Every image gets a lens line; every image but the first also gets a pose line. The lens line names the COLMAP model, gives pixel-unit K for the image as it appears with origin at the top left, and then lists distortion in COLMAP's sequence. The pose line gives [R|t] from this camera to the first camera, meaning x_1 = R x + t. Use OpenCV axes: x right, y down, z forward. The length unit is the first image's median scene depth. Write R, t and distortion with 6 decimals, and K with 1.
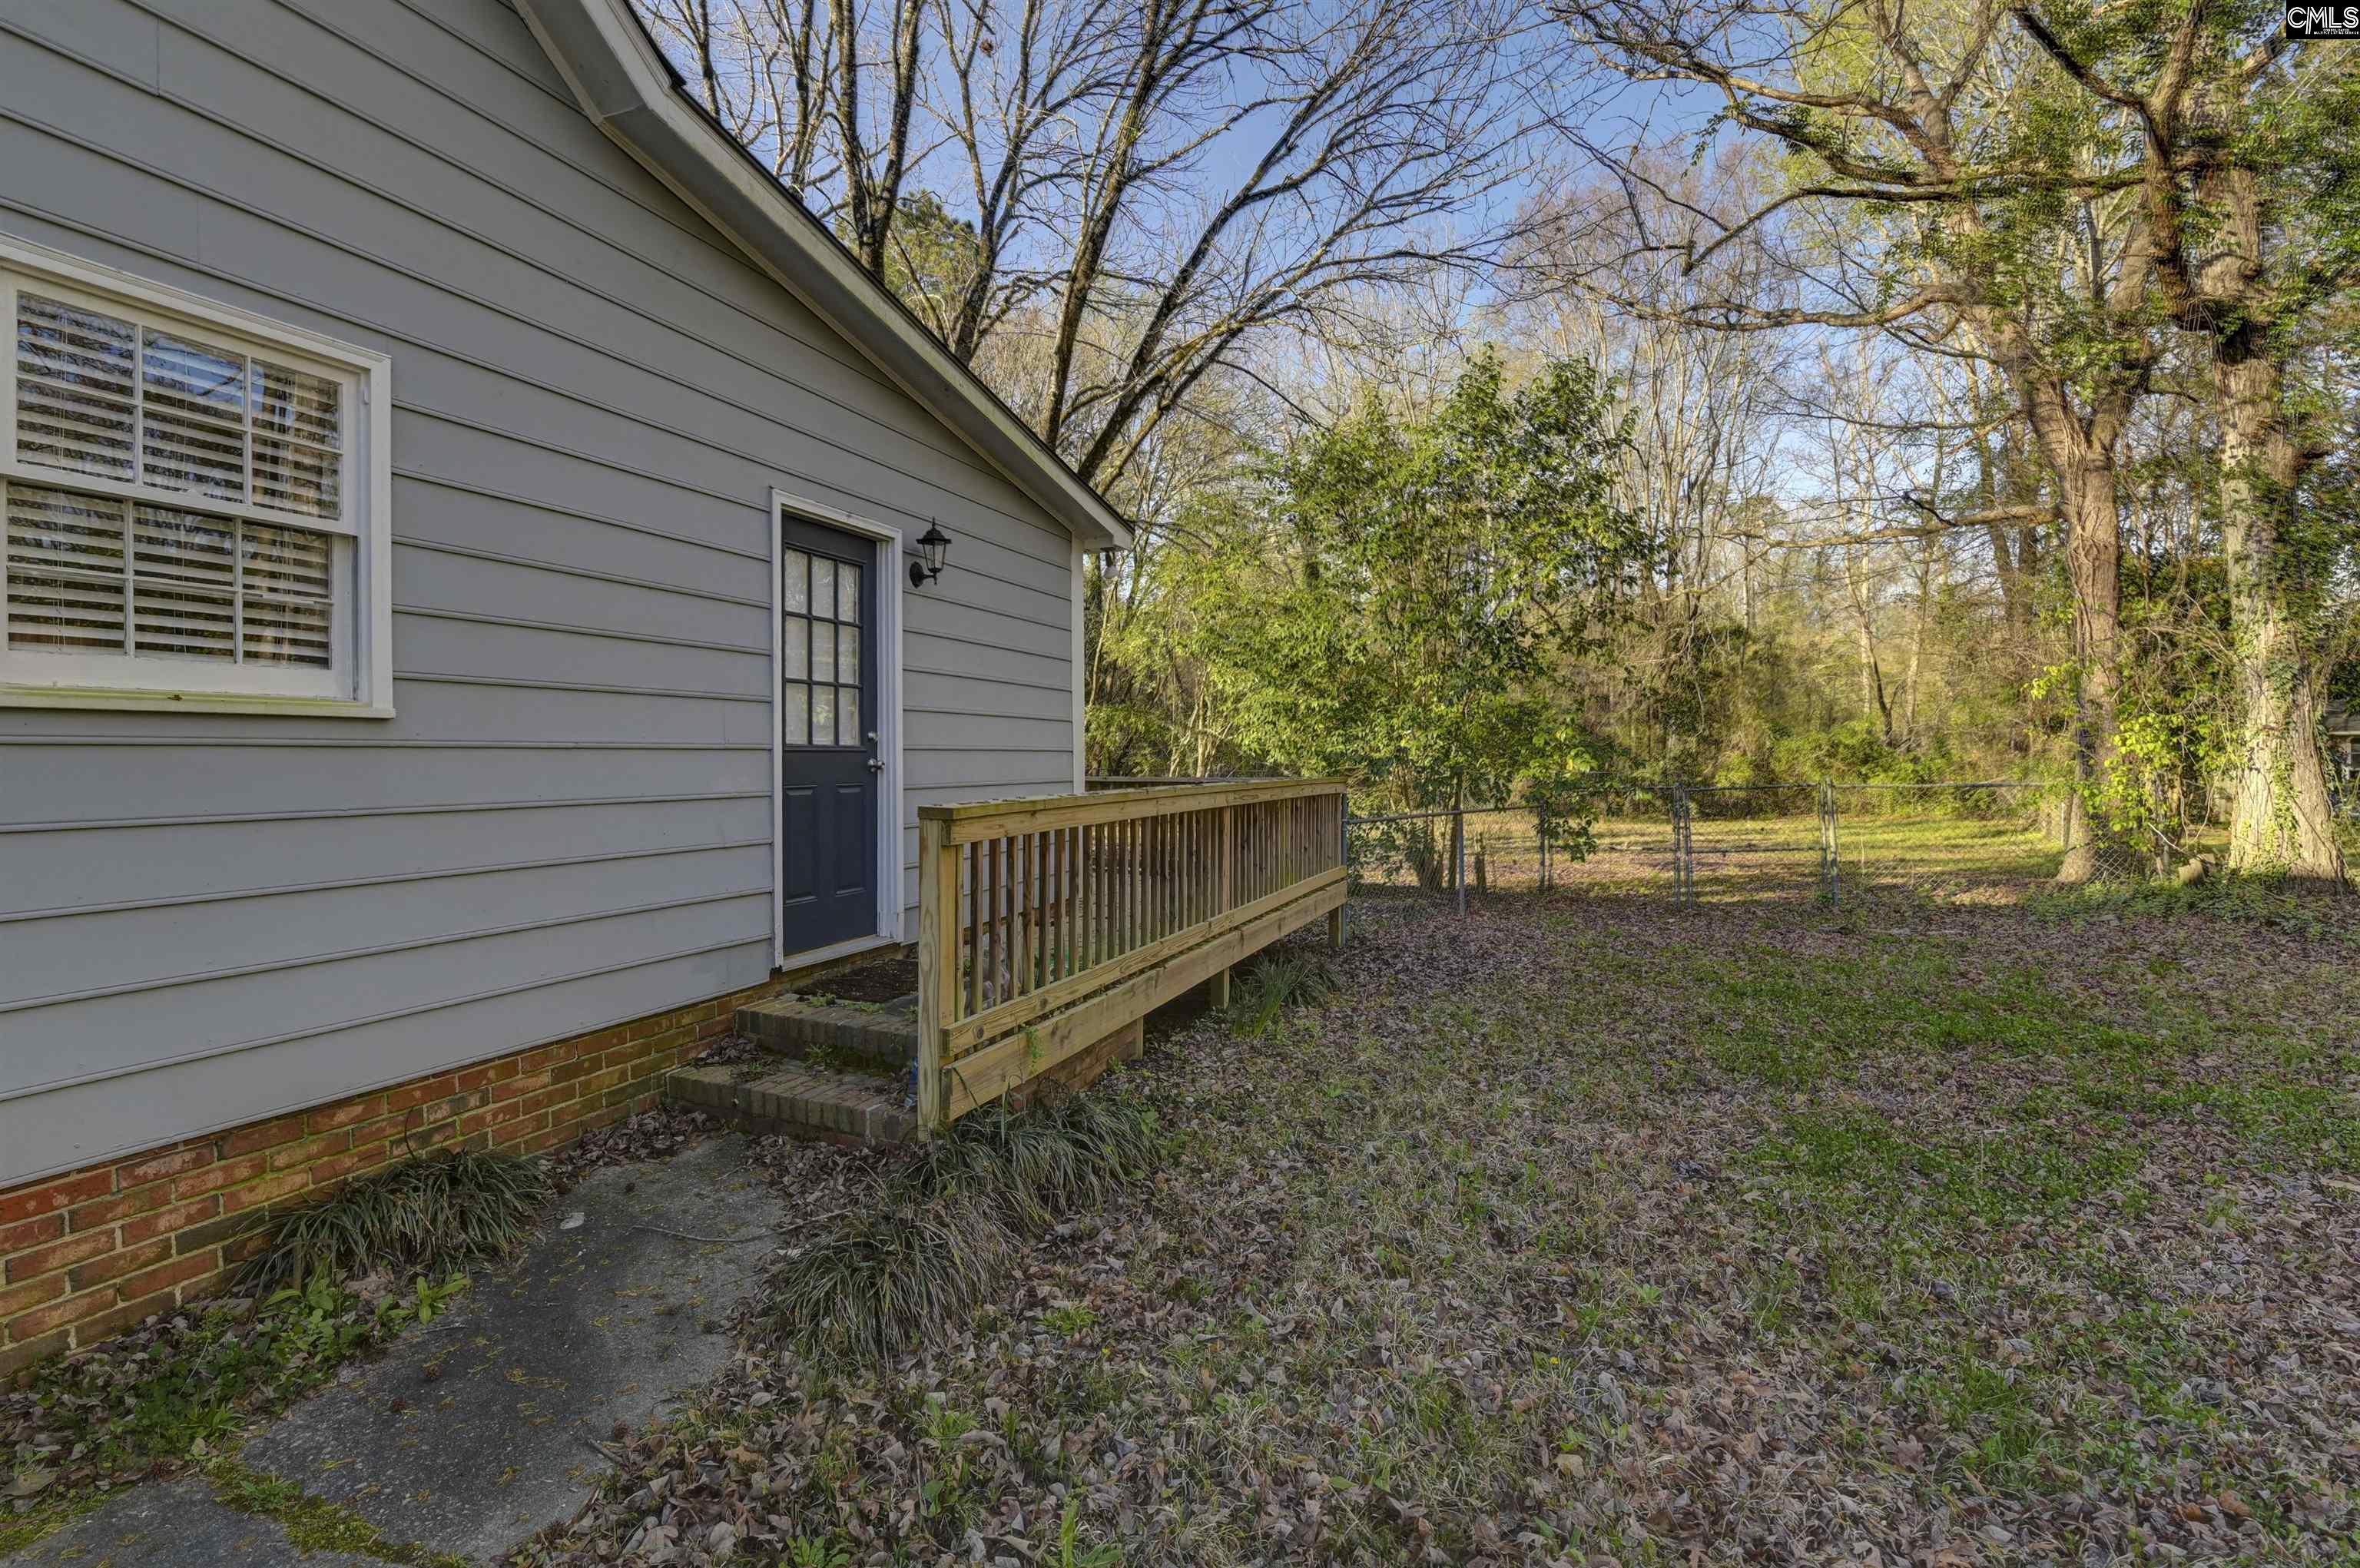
lens RADIAL K [[1018.8, 0, 1180.0], [0, 1018.8, 784.0], [0, 0, 1]] dist [-0.034595, -0.000019]
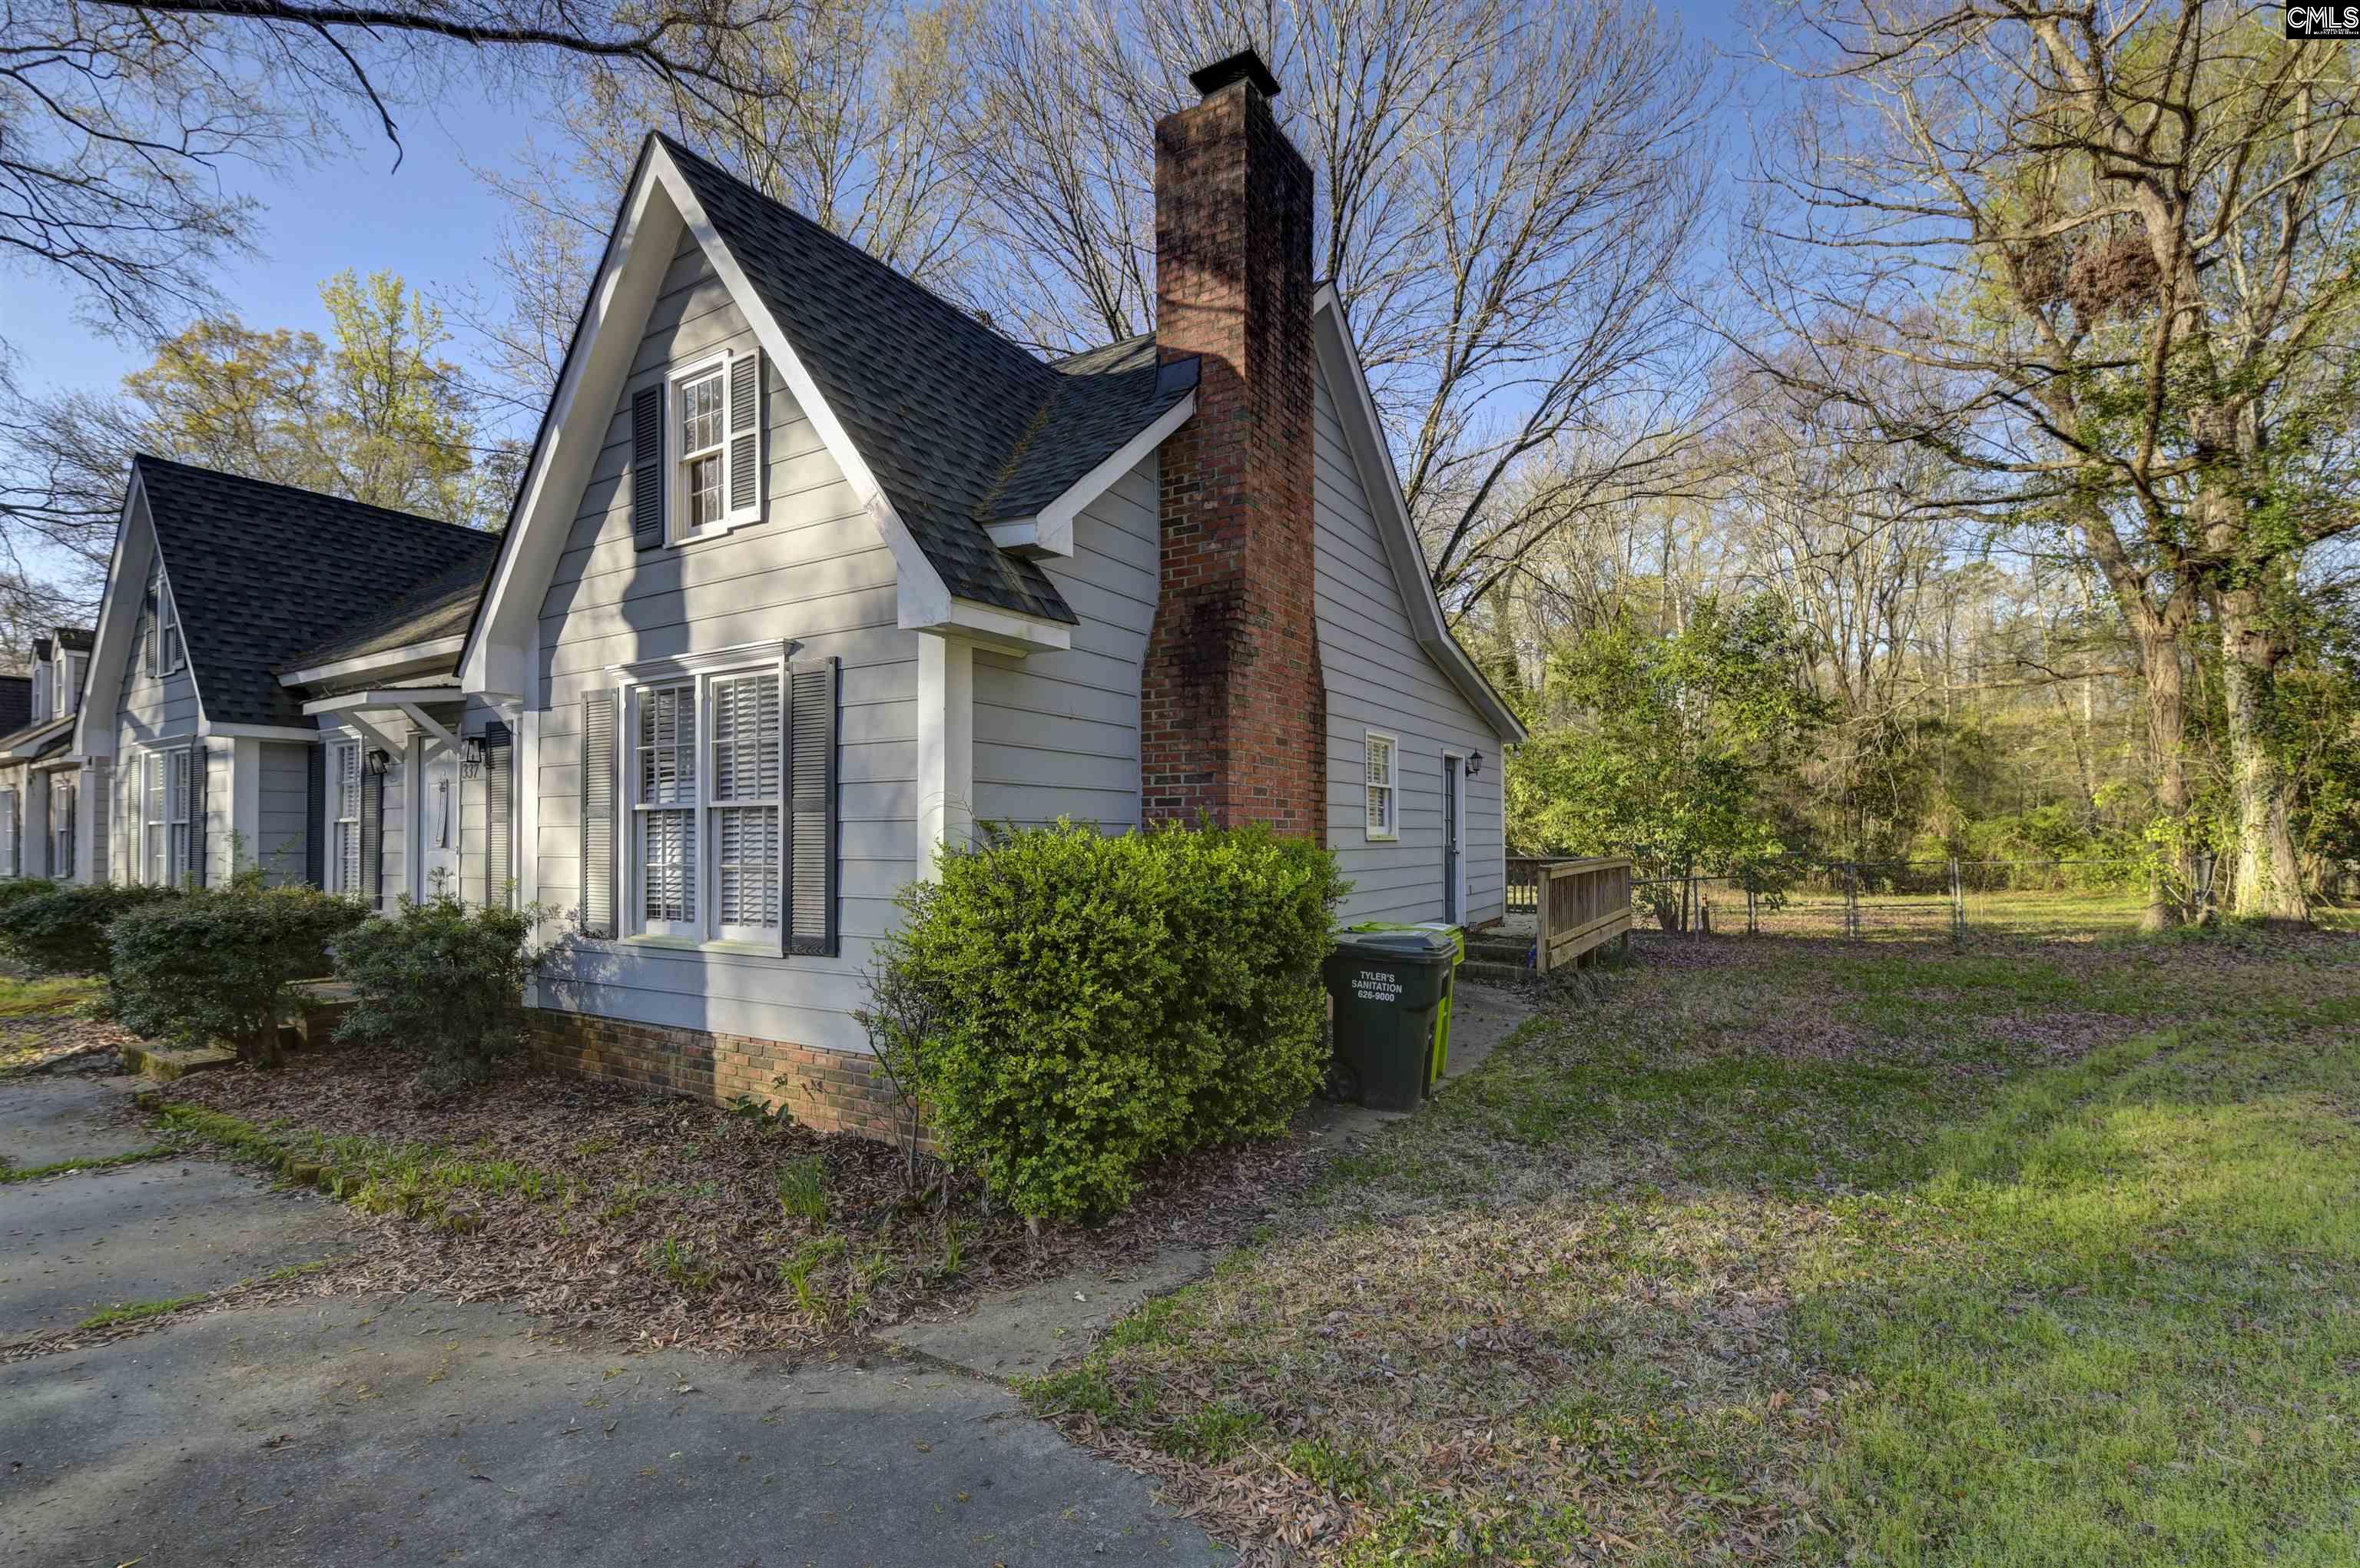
lens RADIAL K [[1041.1, 0, 1156.0], [0, 1041.1, 829.7], [0, 0, 1]] dist [-0.015206, -0.000170]
pose [[0.986088, -0.005952, -0.166115, -0.283870], [0.000313, 0.999424, -0.033947, 0.004662], [0.166221, 0.033422, 0.985522, -0.736690]]
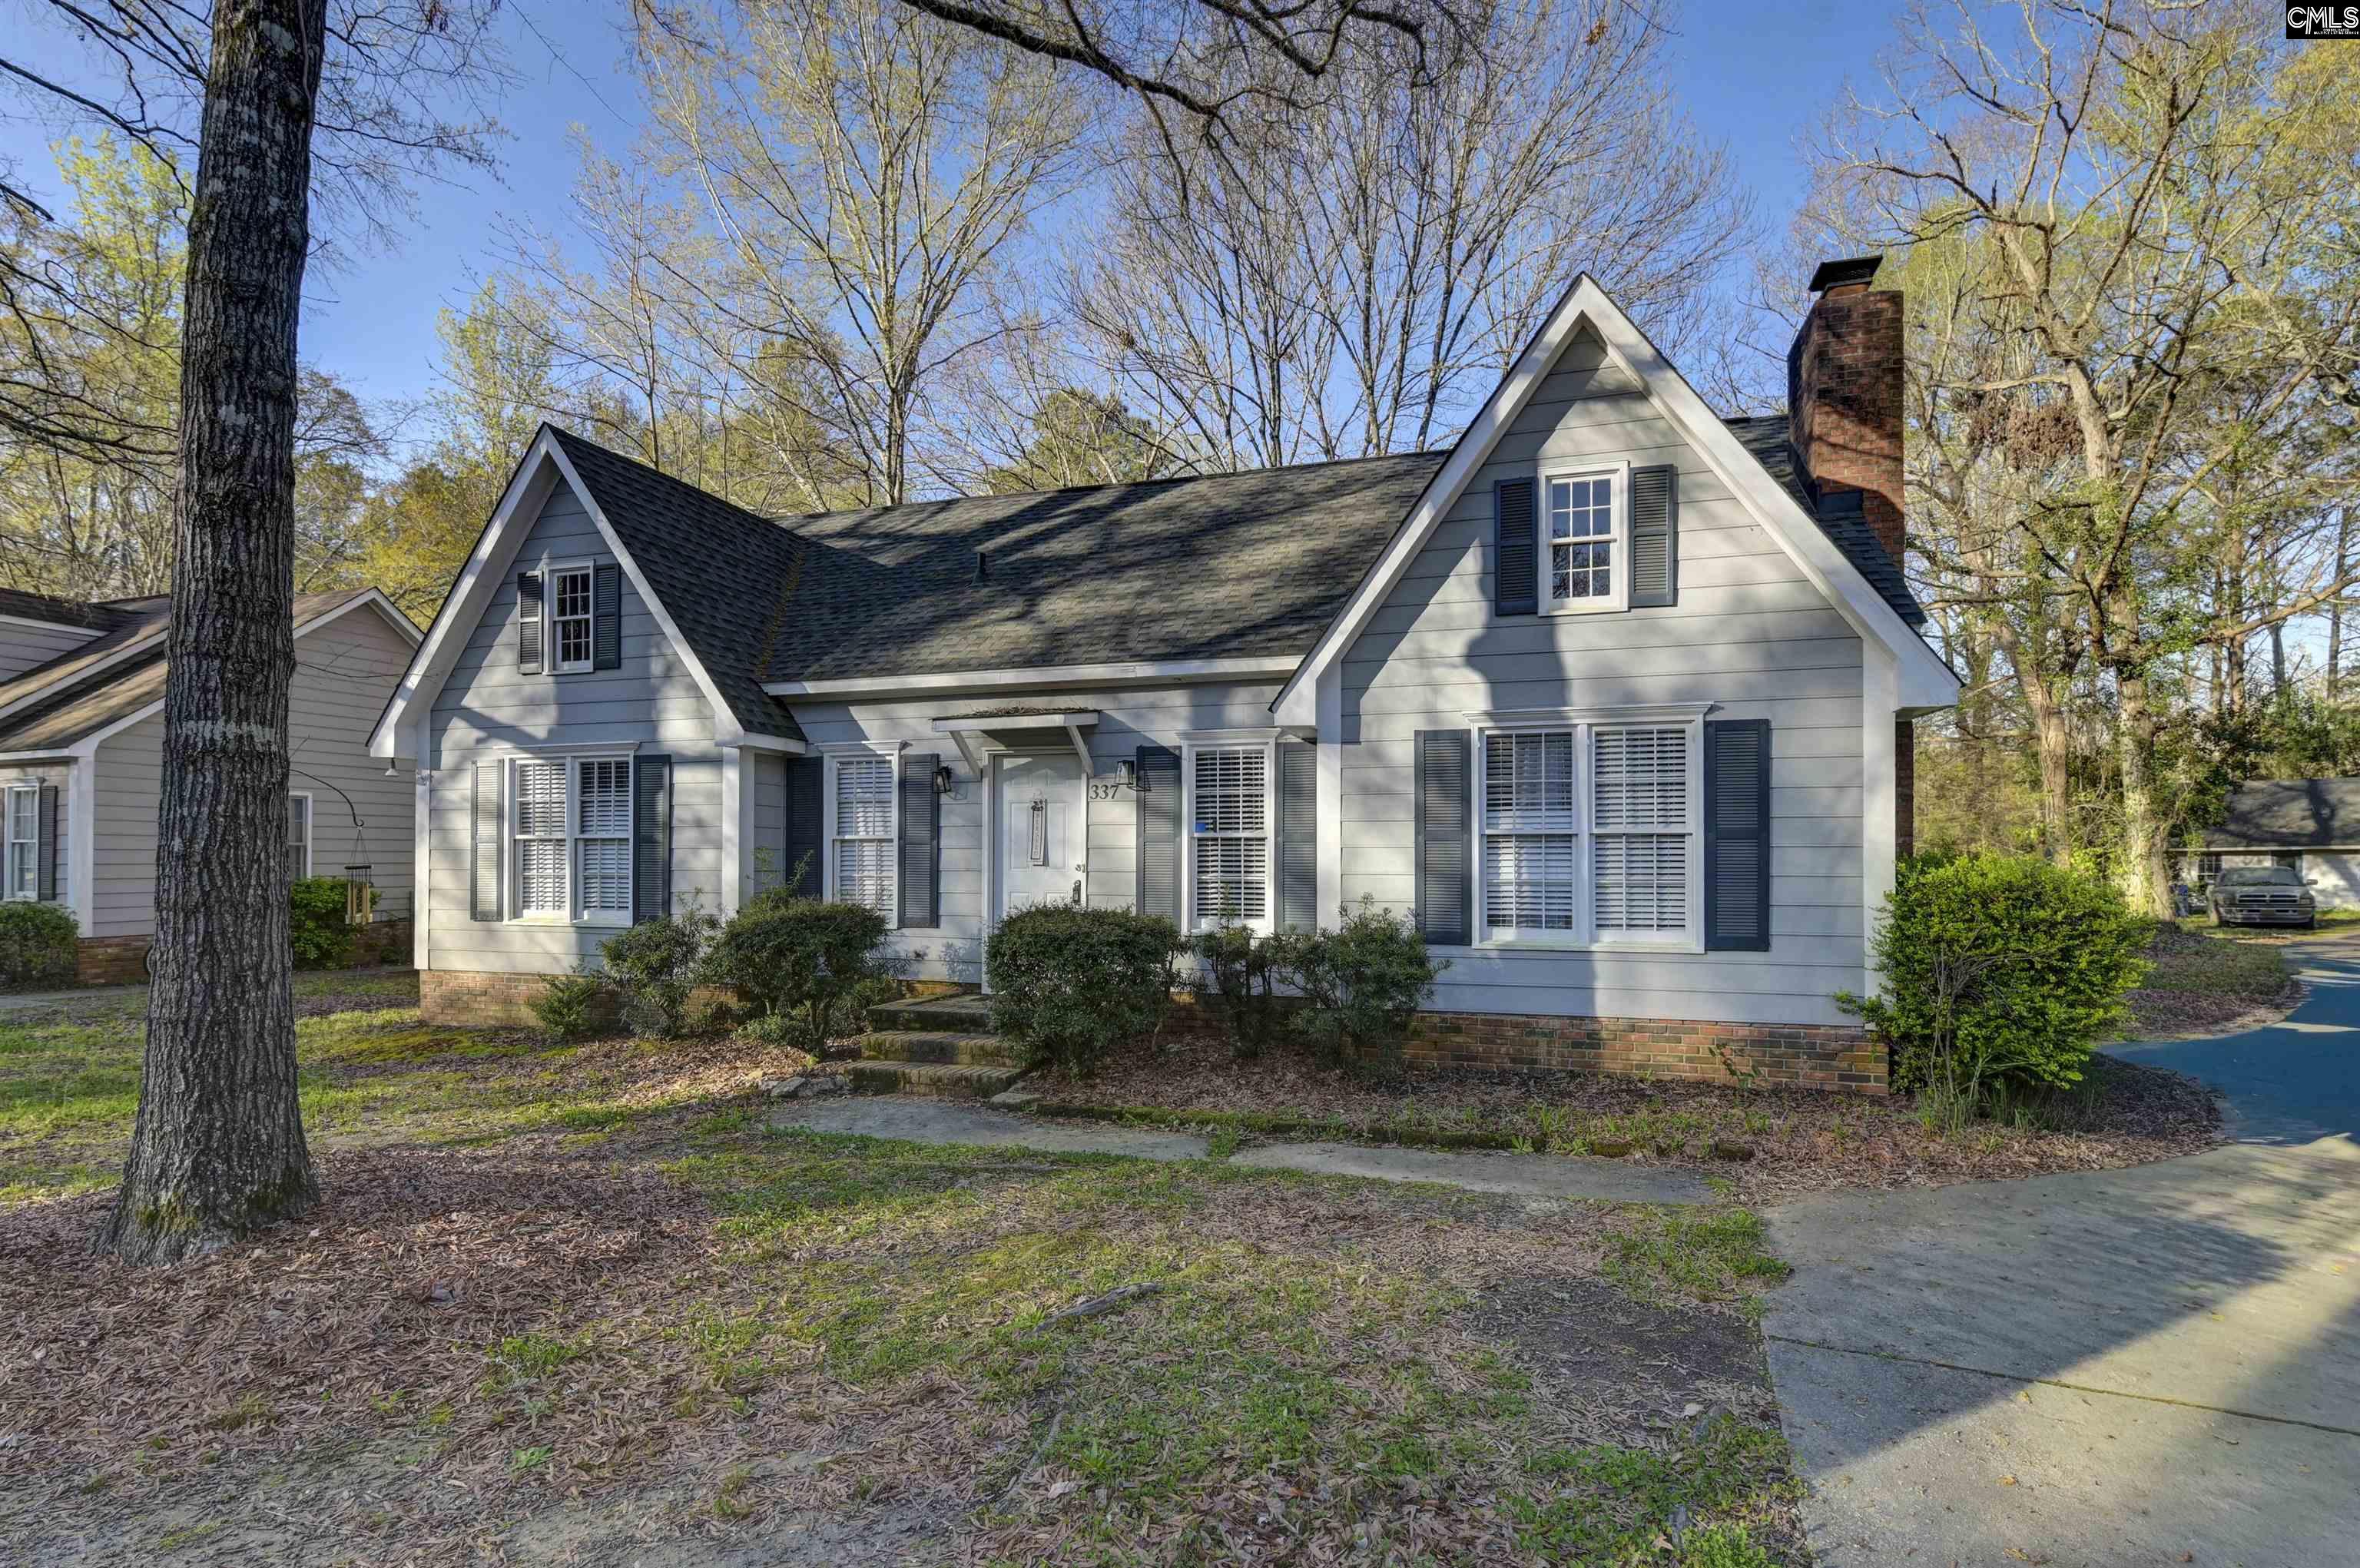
lens RADIAL K [[1072.3, 0, 1180.5], [0, 1072.3, 850.5], [0, 0, 1]] dist [-0.002540, -0.000293]
pose [[0.995987, 0.002549, 0.089458, -0.935618], [0.000482, 0.999427, -0.033843, 0.008545], [-0.089493, 0.033751, 0.995415, -0.899408]]
